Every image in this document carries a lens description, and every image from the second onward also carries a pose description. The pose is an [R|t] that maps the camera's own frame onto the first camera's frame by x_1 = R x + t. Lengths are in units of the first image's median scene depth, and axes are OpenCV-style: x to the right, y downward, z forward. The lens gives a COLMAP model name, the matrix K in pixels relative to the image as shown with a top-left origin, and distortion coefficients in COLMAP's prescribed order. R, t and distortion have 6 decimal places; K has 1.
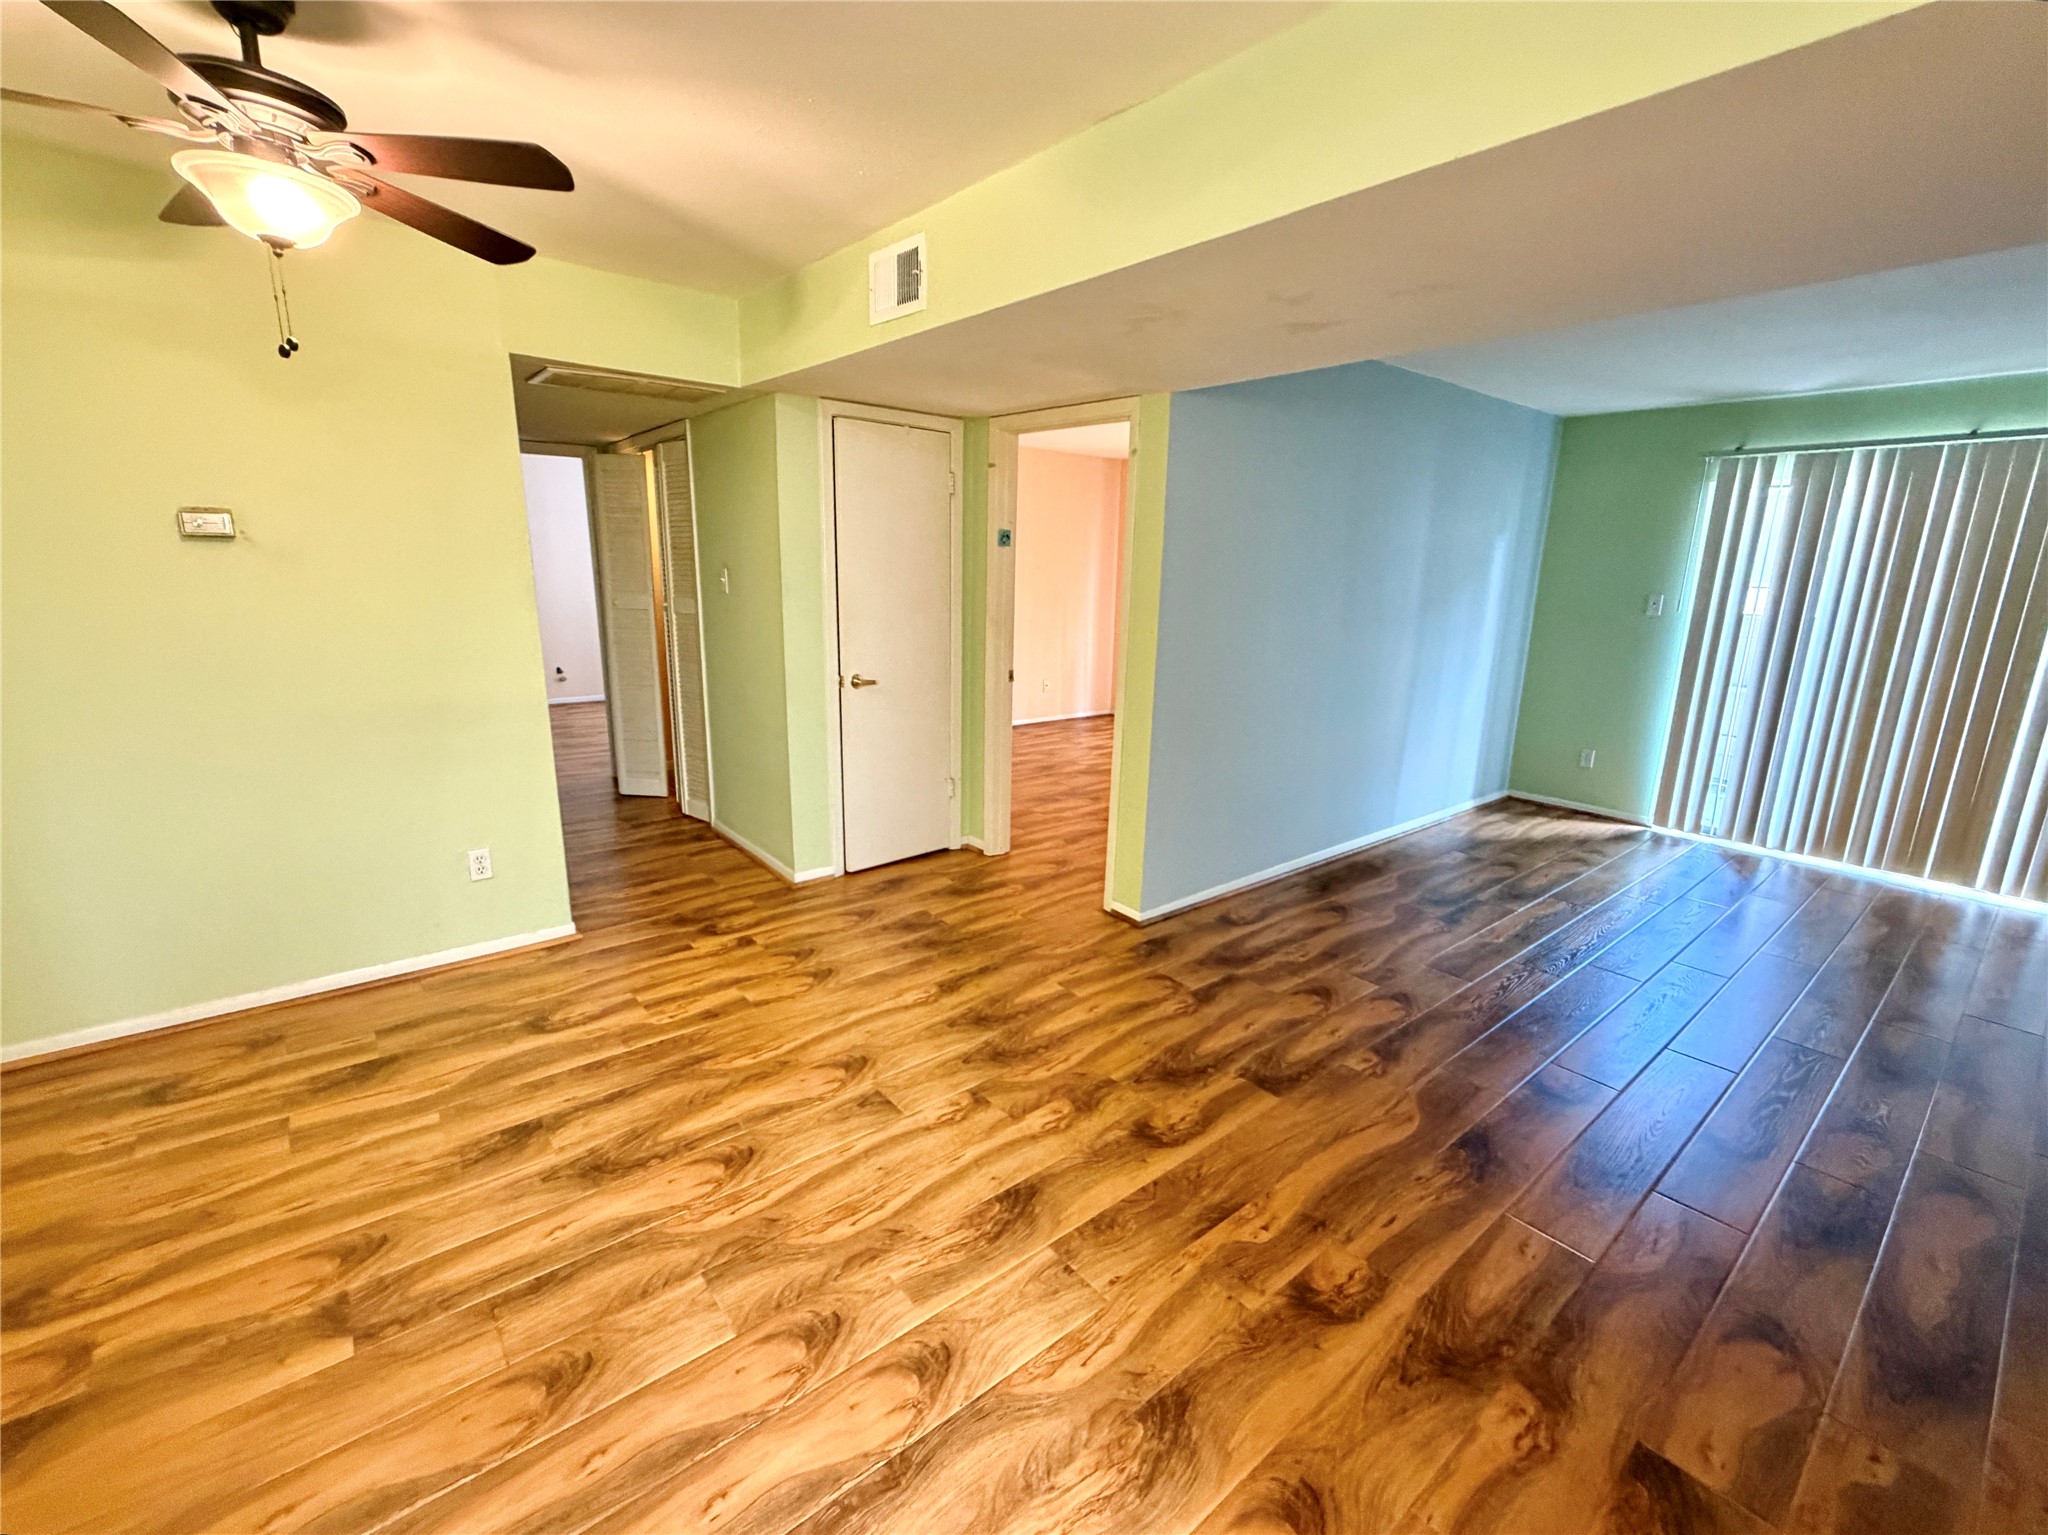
lens RADIAL K [[832.9, 0, 1014.4], [0, 832.9, 754.7], [0, 0, 1]] dist [0.000740, 0.000148]
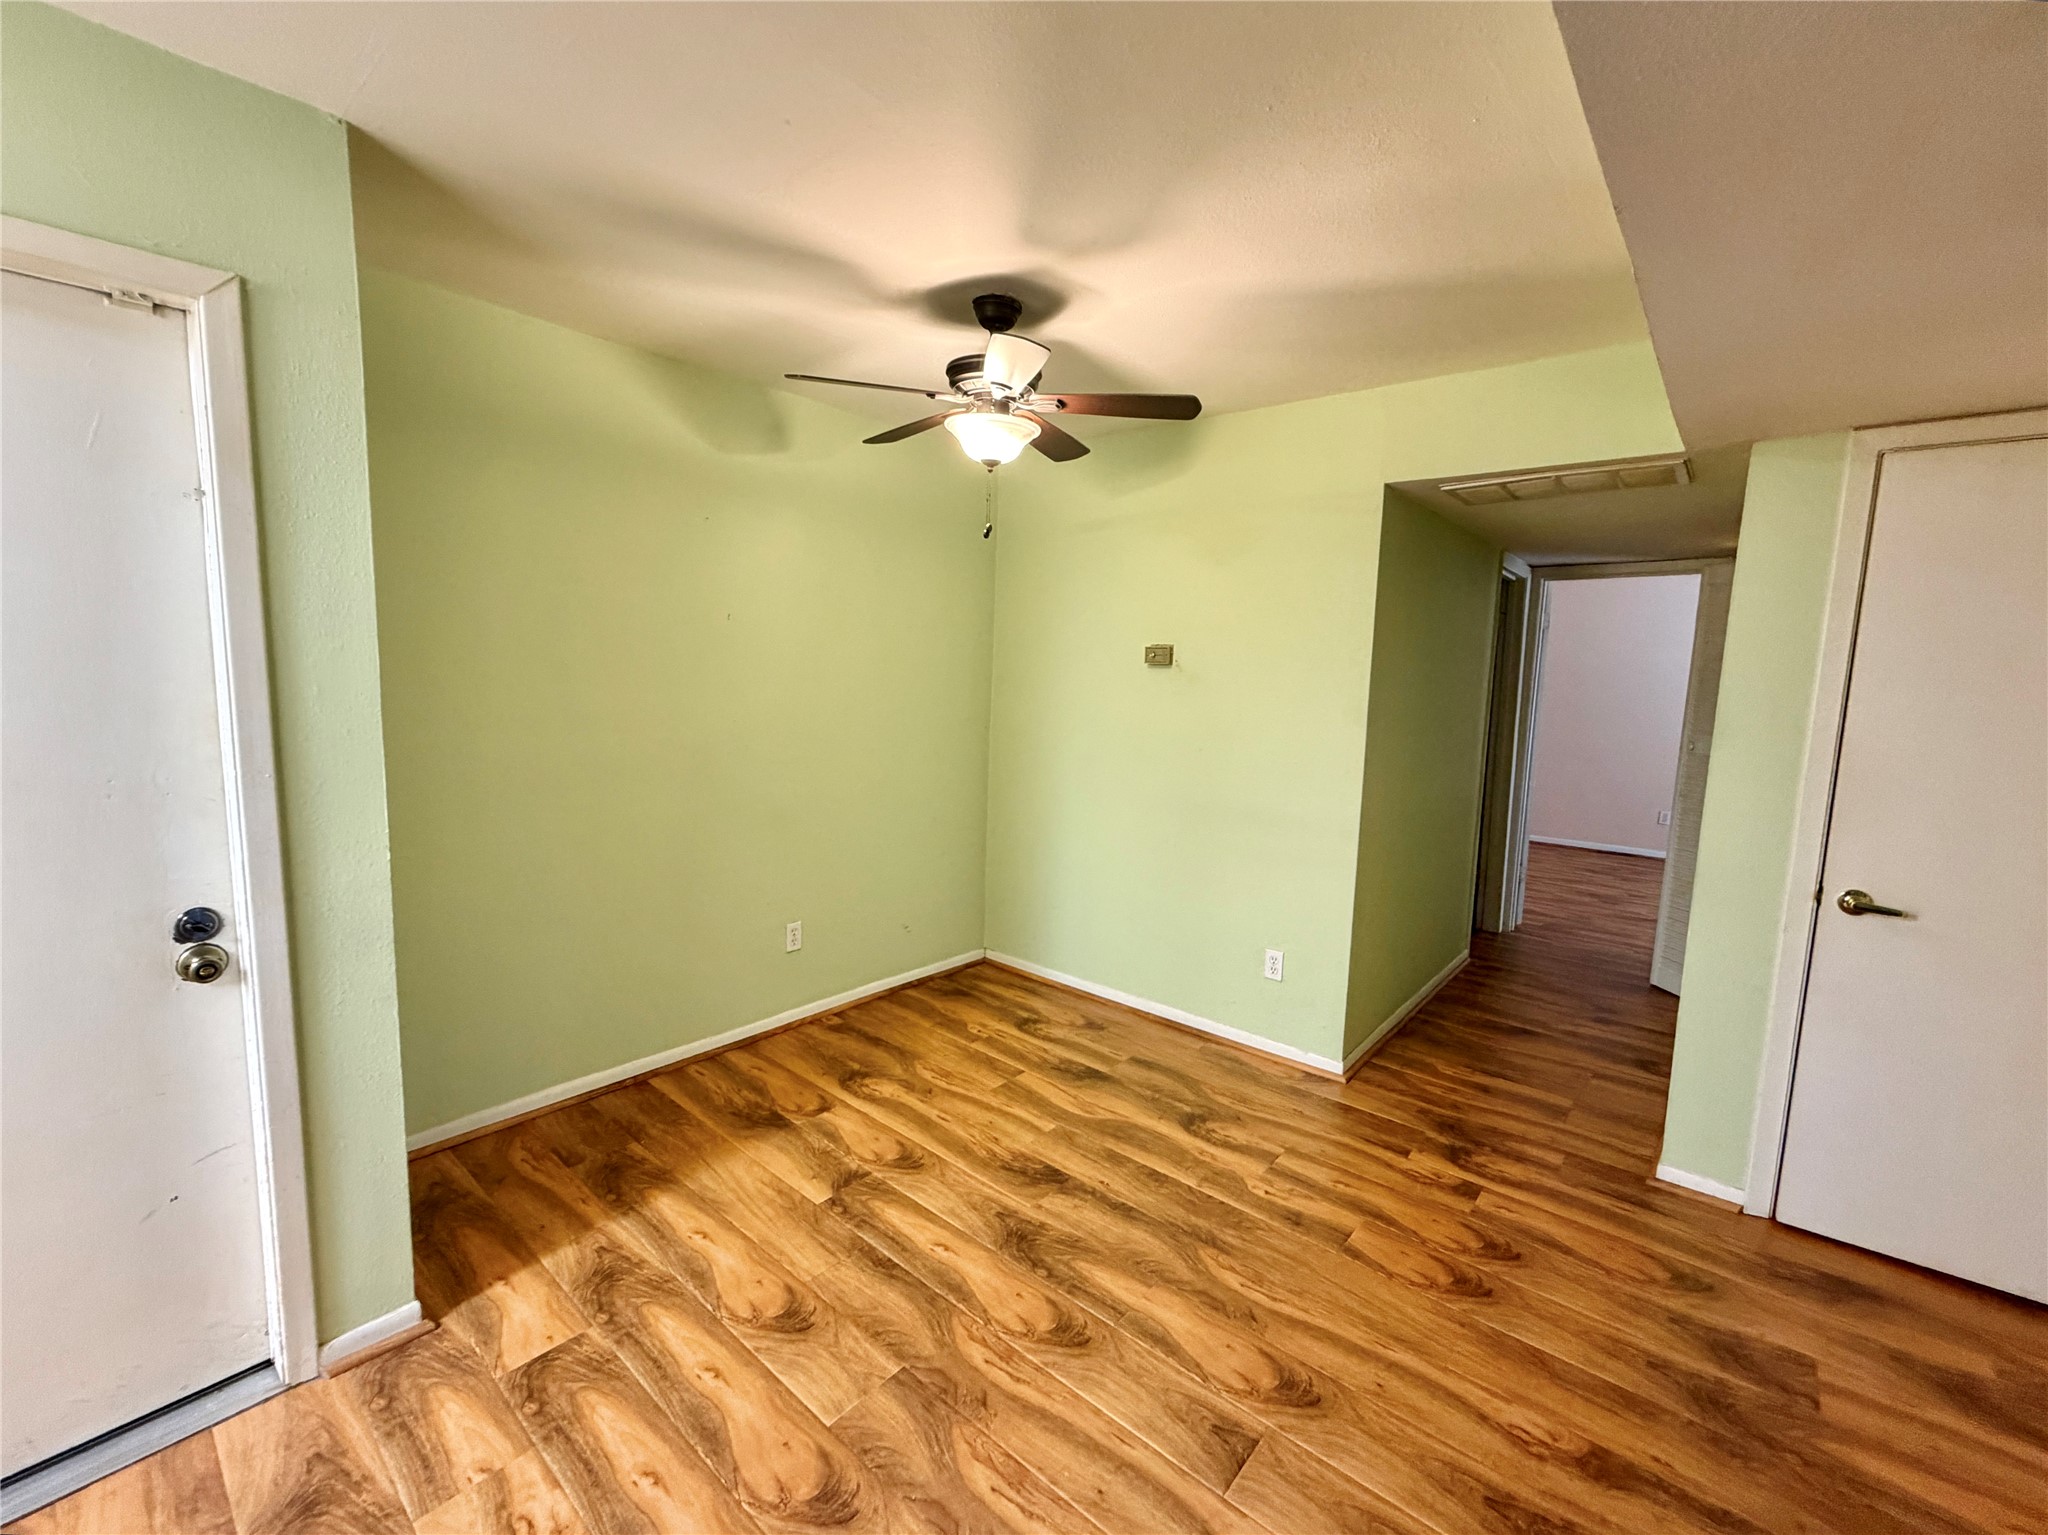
lens RADIAL K [[832.9, 0, 1017.8], [0, 832.9, 769.2], [0, 0, 1]] dist [0.000740, 0.000148]
pose [[0.206160, 0.101885, -0.973200, 0.366864], [-0.243737, 0.968564, 0.049767, -0.102034], [0.947676, 0.226945, 0.224512, 0.496037]]
